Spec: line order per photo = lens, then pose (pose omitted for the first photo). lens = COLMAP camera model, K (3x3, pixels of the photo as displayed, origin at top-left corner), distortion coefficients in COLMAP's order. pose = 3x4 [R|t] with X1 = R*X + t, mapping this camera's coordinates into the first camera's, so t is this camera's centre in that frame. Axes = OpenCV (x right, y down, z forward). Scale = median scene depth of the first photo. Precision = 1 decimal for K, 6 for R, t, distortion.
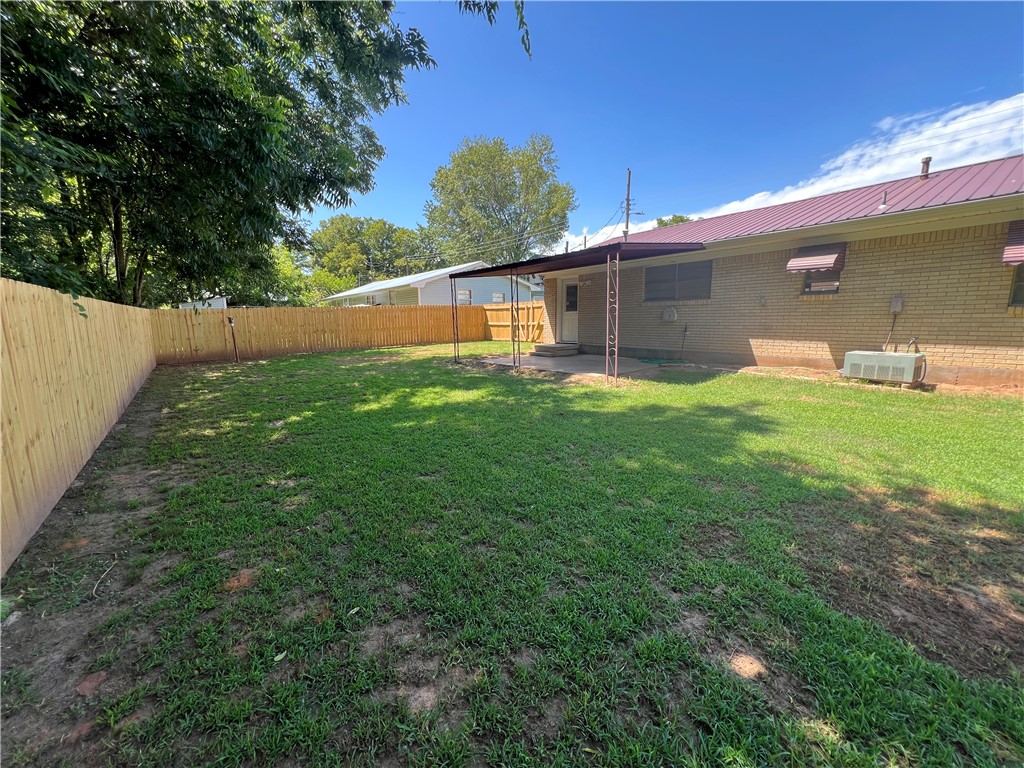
lens RADIAL K [[409.2, 0, 508.2], [0, 409.2, 383.1], [0, 0, 1]] dist [-0.005230, 0.001553]
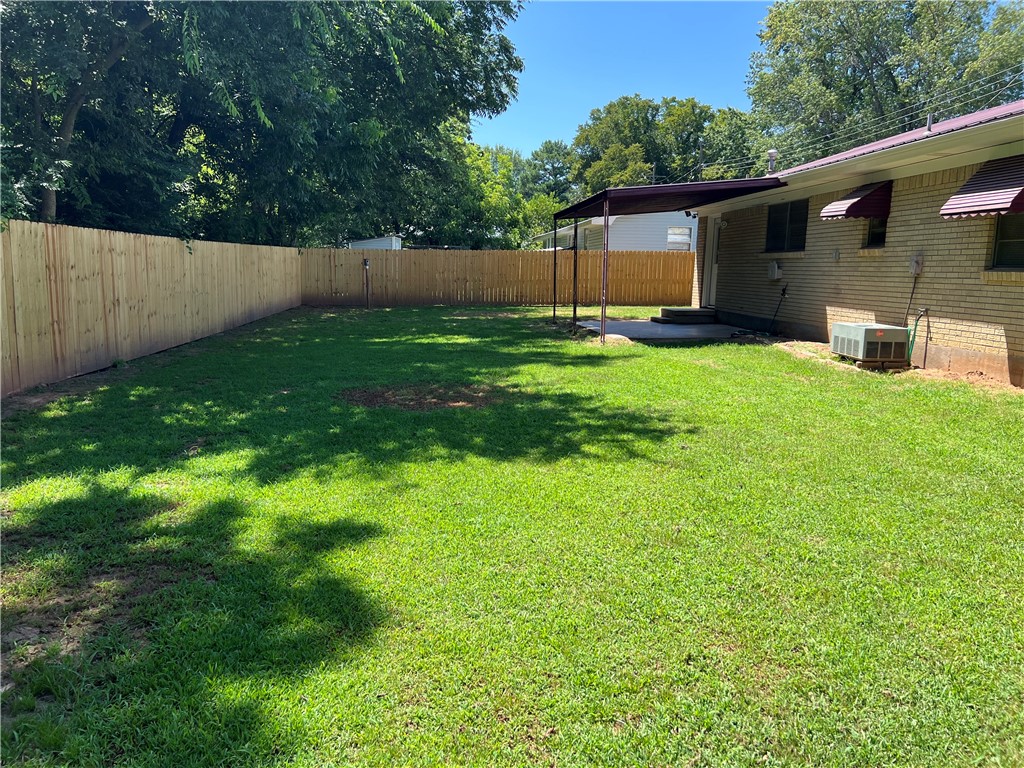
lens RADIAL K [[770.4, 0, 512.5], [0, 770.4, 381.6], [0, 0, 1]] dist [0.066548, -0.077344]
pose [[0.846212, 0.110674, -0.521227, 0.695138], [-0.118686, 0.992767, 0.018112, 0.055226], [0.519461, 0.046536, 0.853226, -0.392189]]
